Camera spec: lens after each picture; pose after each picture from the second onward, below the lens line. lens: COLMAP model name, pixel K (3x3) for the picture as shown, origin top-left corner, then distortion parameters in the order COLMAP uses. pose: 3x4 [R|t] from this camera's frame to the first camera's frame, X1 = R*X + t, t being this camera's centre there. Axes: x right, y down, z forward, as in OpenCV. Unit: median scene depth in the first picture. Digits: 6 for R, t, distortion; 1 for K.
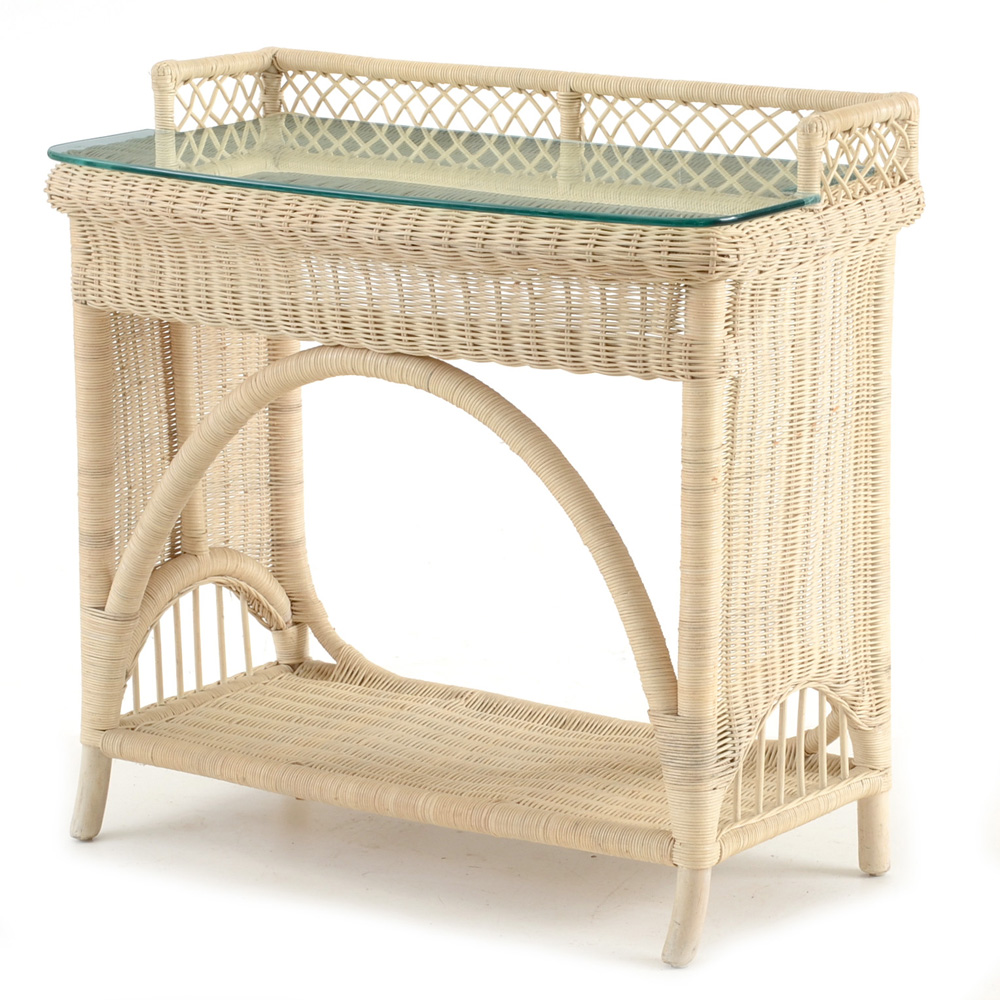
lens RADIAL K [[4677.3, 0, 503.1], [0, 4677.3, 497.2], [0, 0, 1]] dist [0.559875, 0.000000]
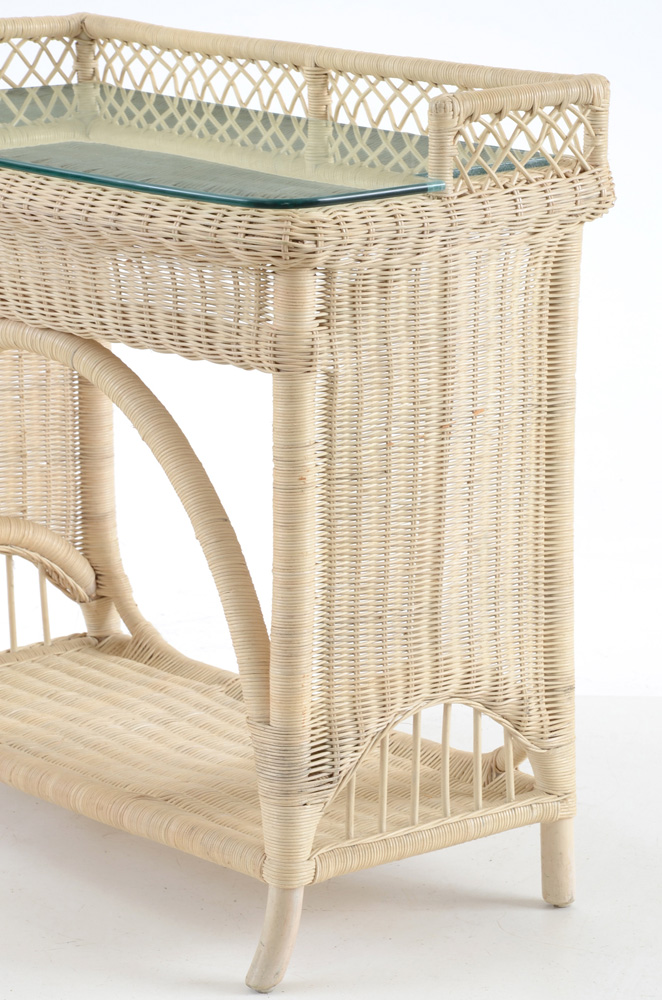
lens RADIAL K [[3779.5, 0, 329.8], [0, 3779.5, 509.7], [0, 0, 1]] dist [1.240498, 0.000000]
pose [[0.961351, 0.061452, -0.268381, 0.236380], [-0.057273, 0.998085, 0.023379, -0.014542], [0.269304, -0.007104, 0.963029, 0.244677]]
